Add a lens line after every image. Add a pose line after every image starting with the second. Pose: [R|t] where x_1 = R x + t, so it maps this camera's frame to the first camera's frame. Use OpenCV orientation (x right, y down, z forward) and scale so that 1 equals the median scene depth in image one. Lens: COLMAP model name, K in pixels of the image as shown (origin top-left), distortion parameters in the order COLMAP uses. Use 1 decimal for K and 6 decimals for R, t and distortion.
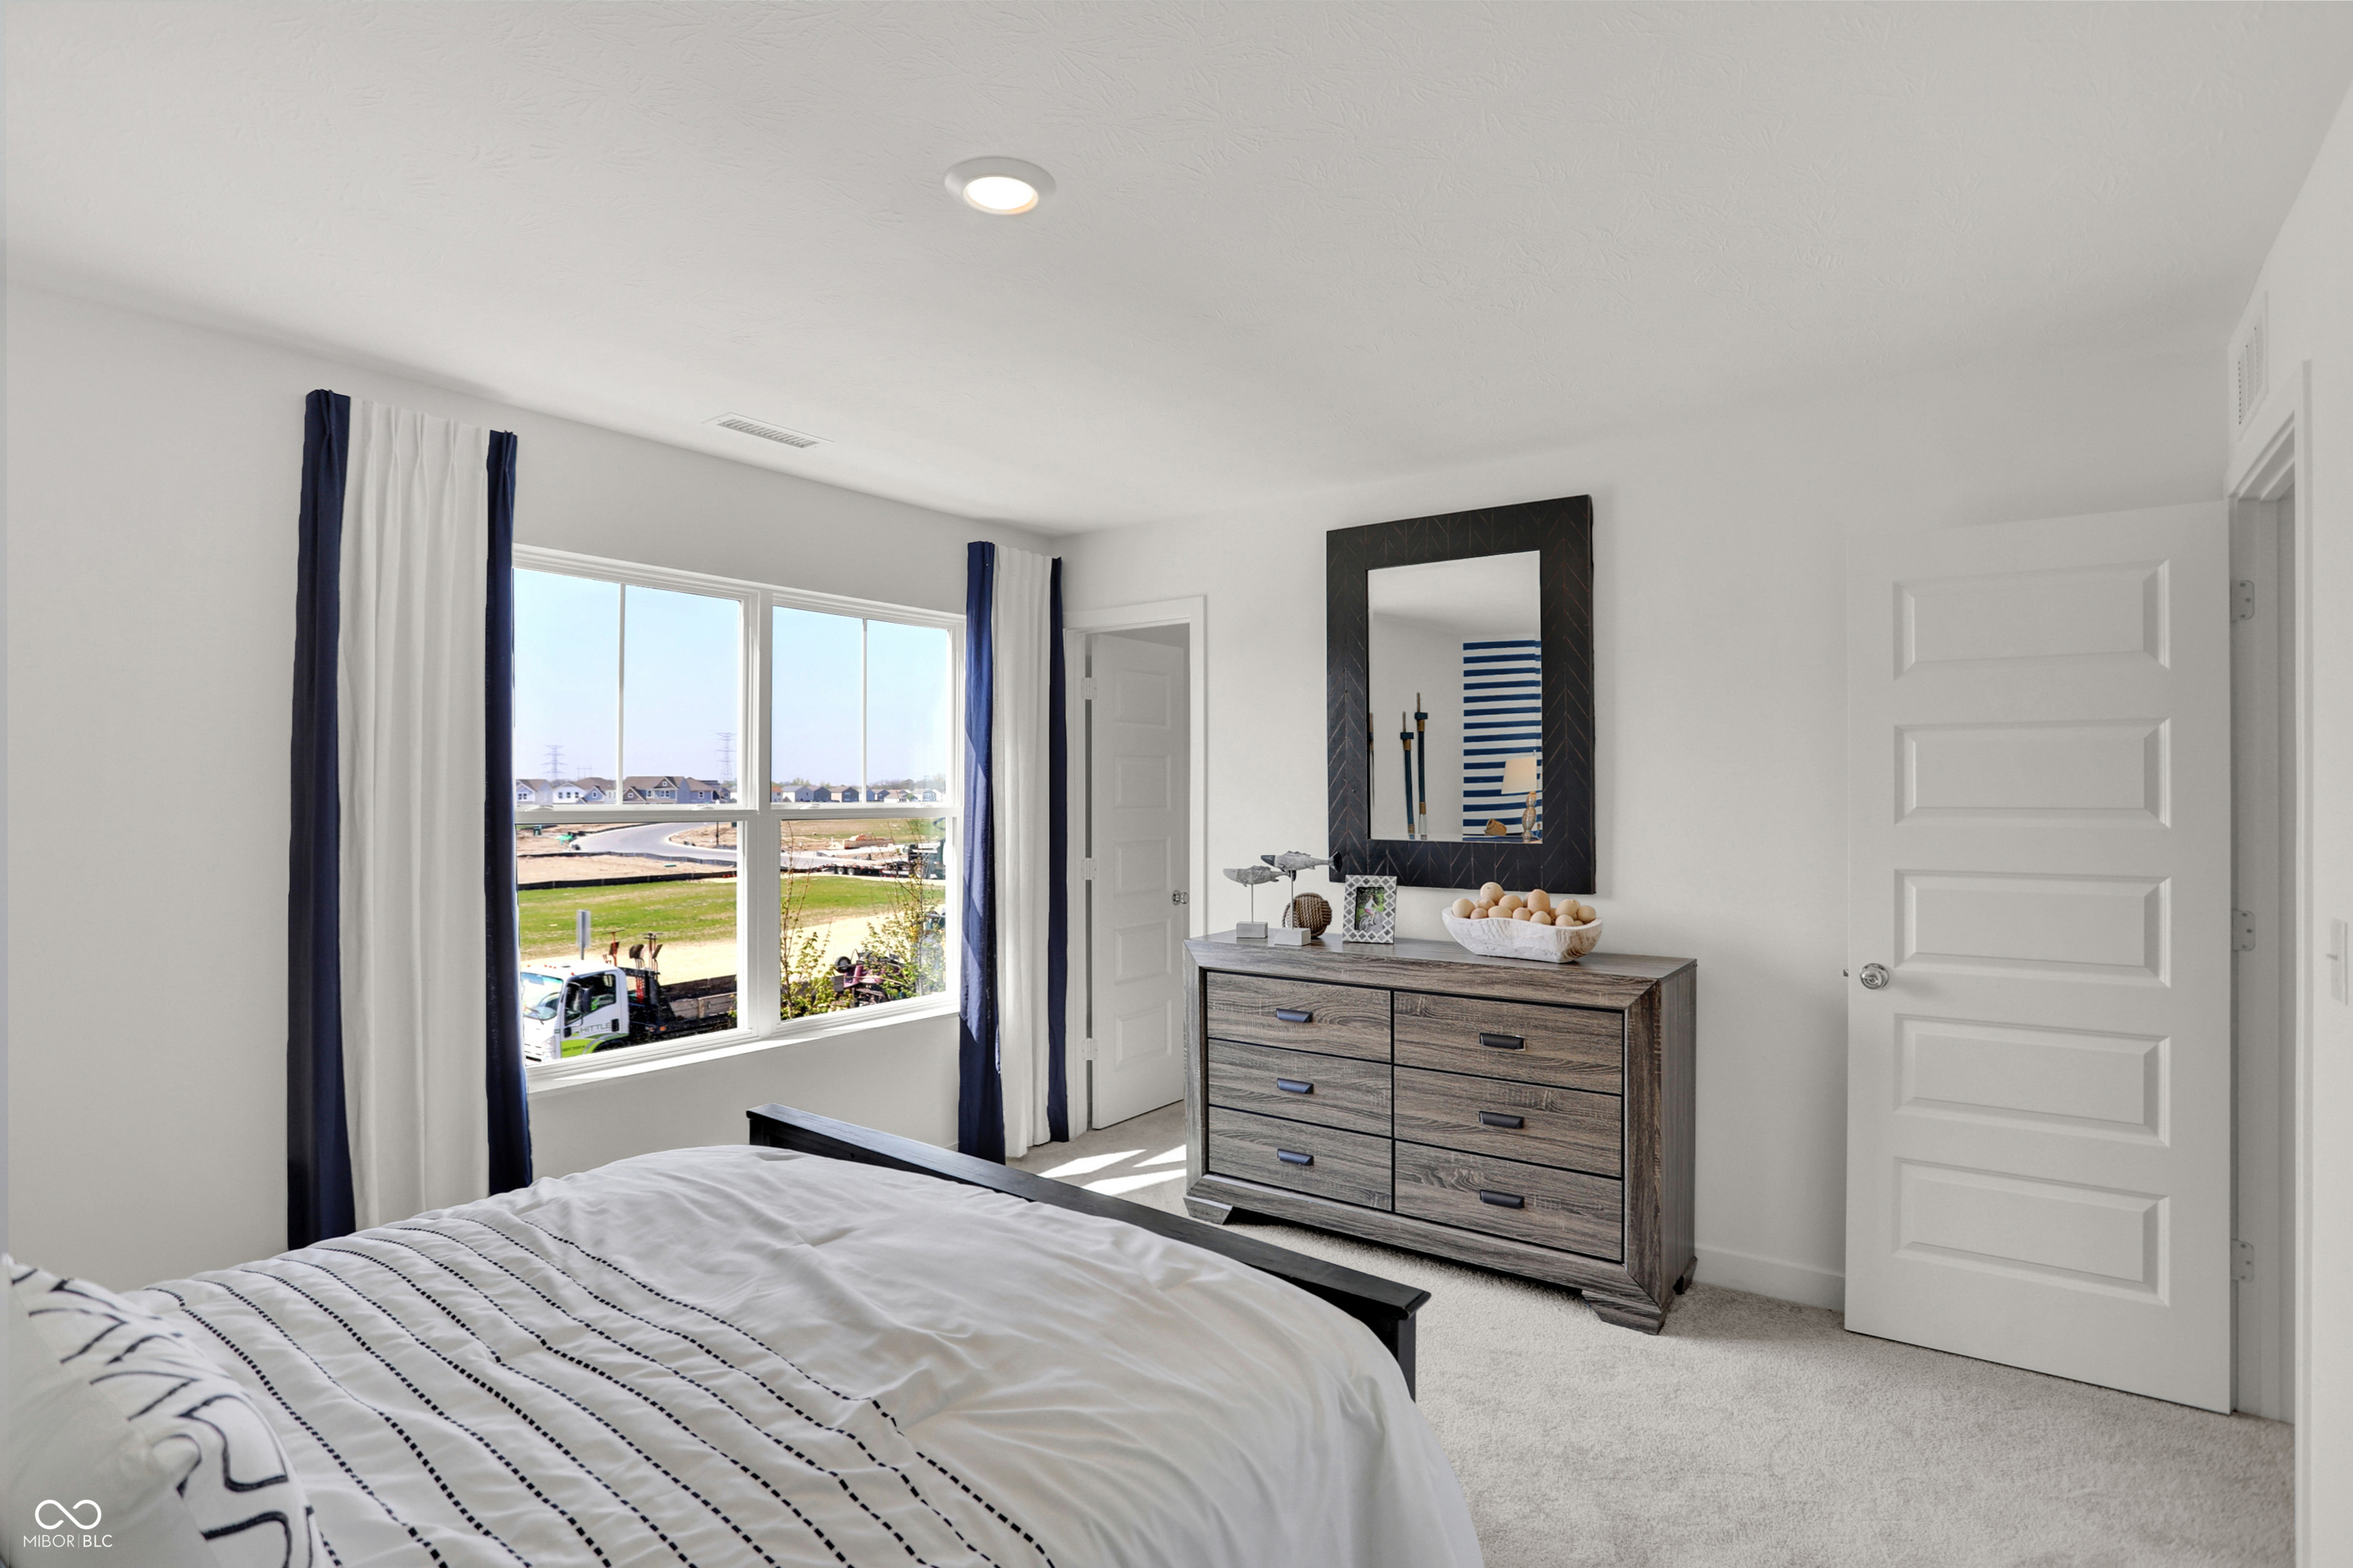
lens RADIAL K [[1177.1, 0, 1183.0], [0, 1177.1, 773.6], [0, 0, 1]] dist [-0.063219, 0.017371]
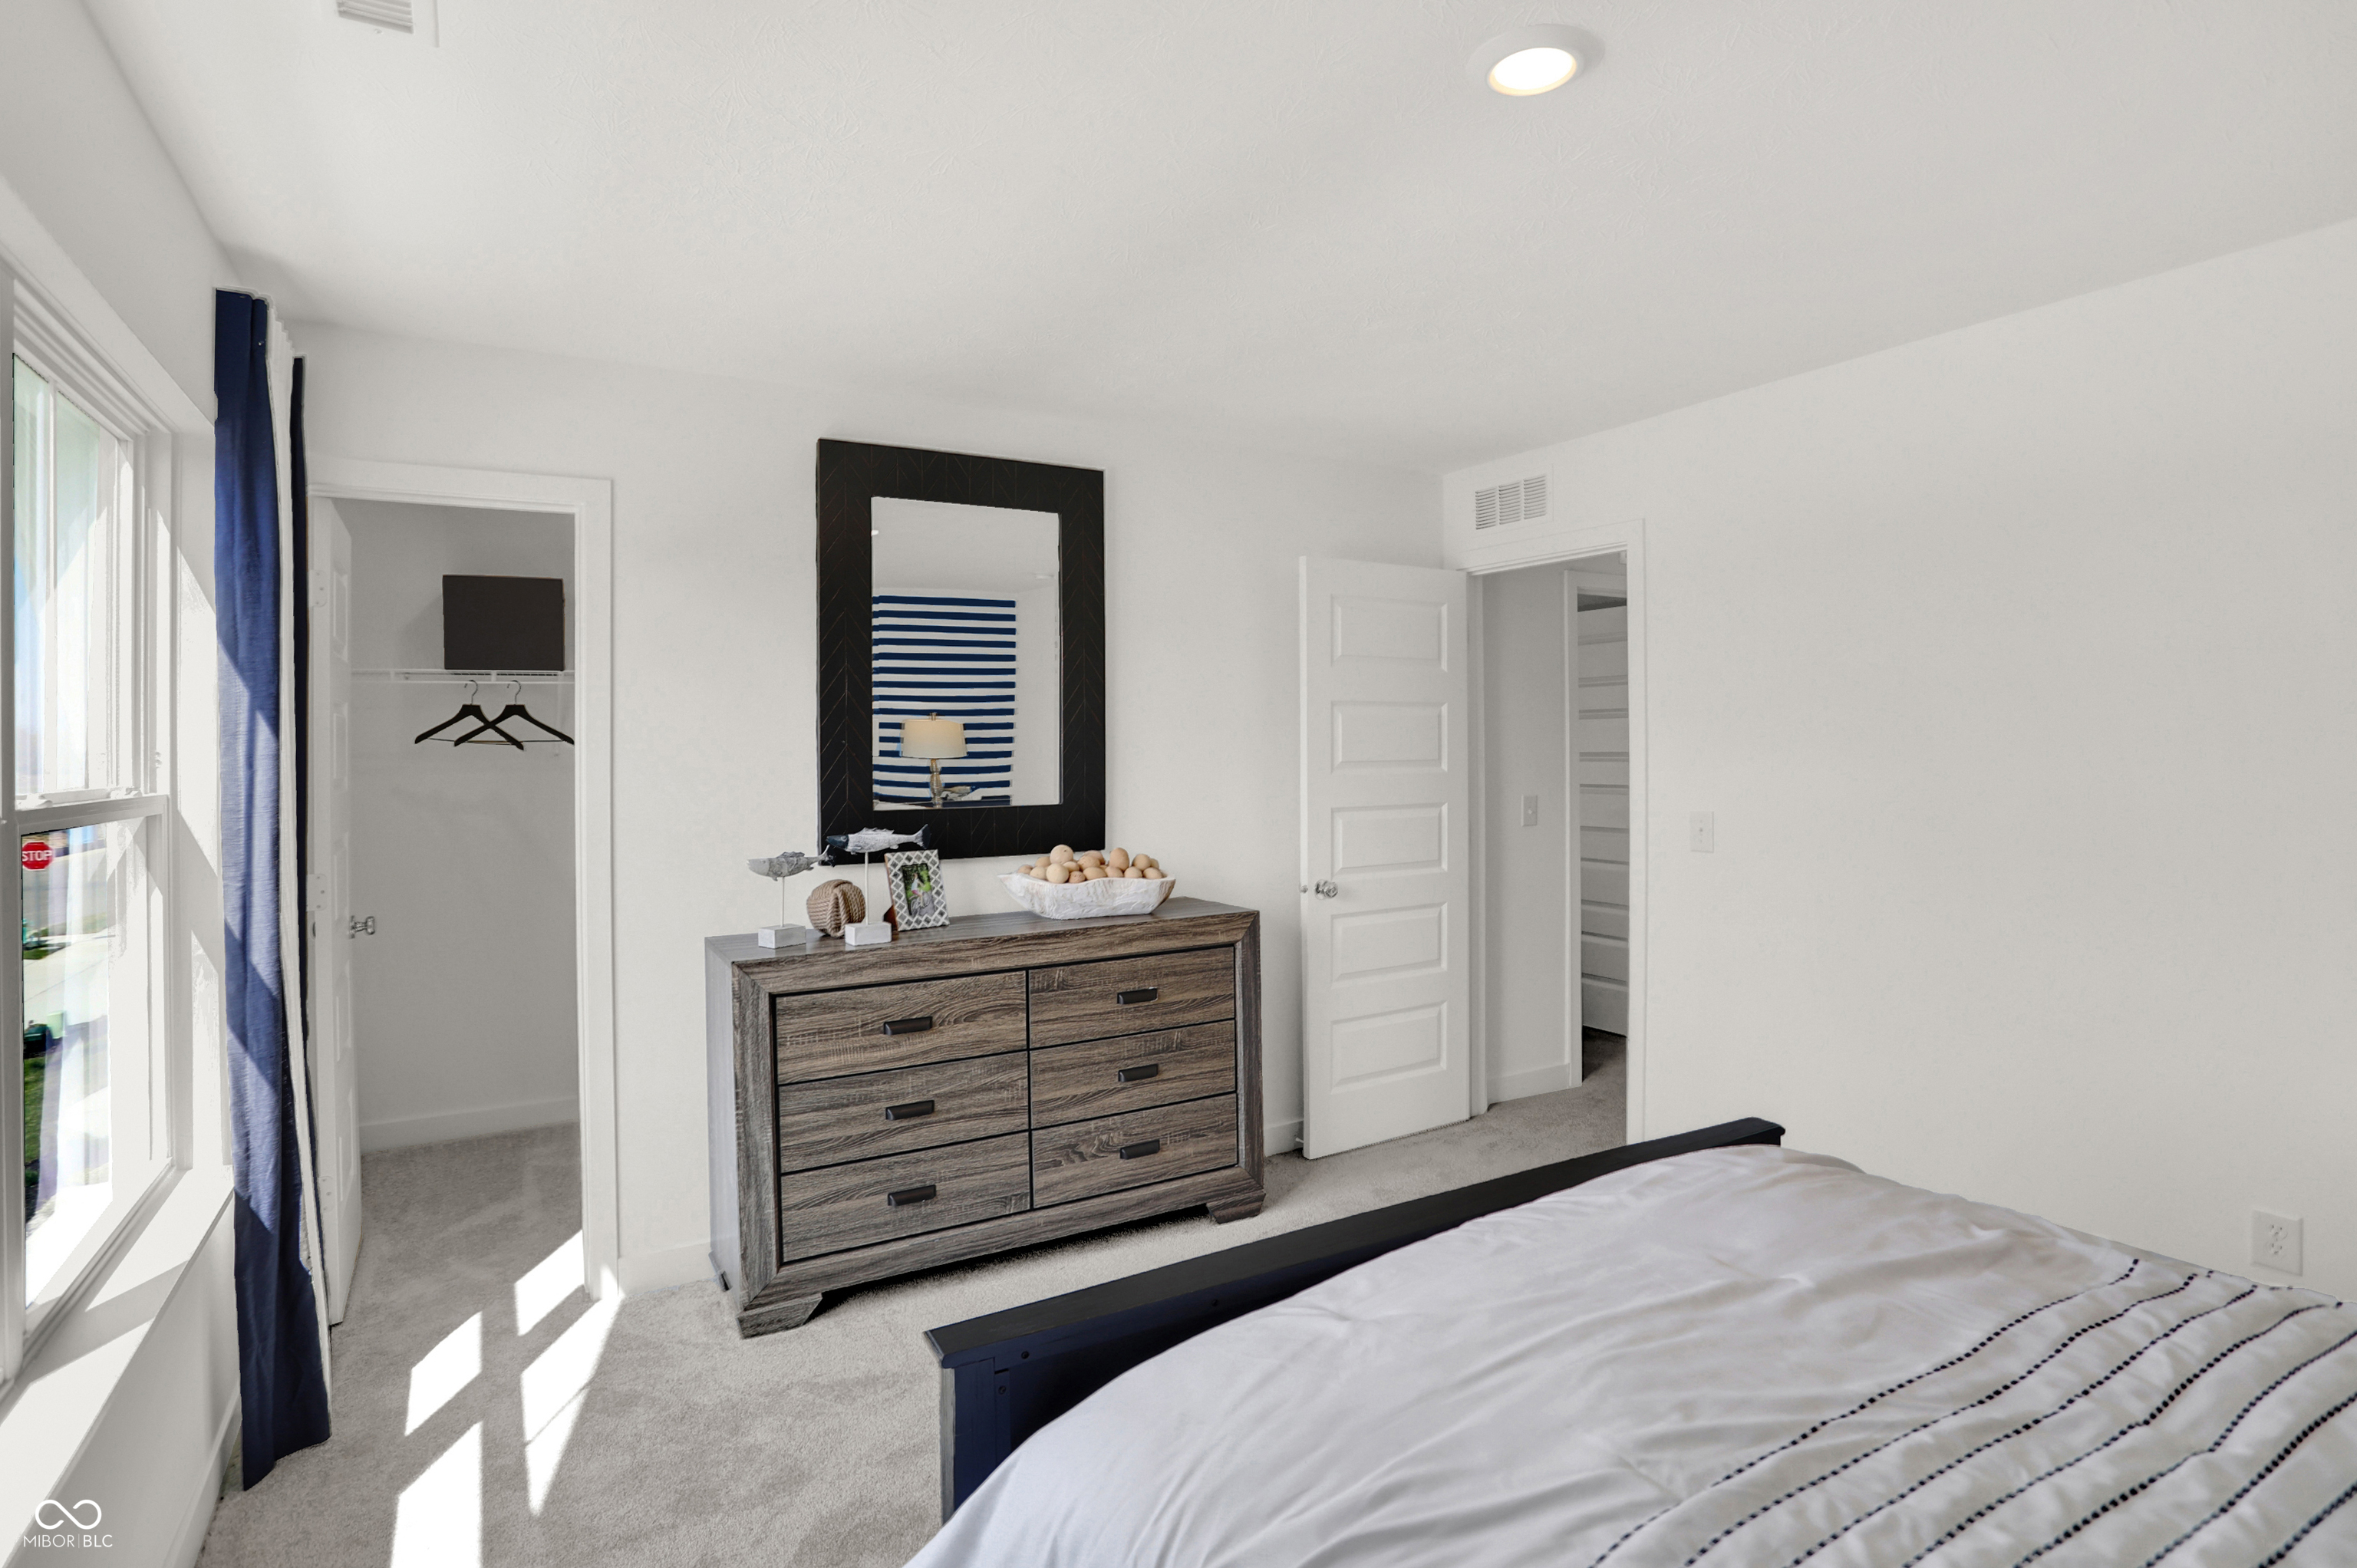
lens RADIAL K [[1178.9, 0, 1191.2], [0, 1178.9, 745.6], [0, 0, 1]] dist [-0.063219, 0.017371]
pose [[0.395237, 0.000334, 0.918579, -0.617299], [-0.002265, 0.999997, 0.000611, 0.008266], [-0.918576, -0.002322, 0.395237, 0.518322]]
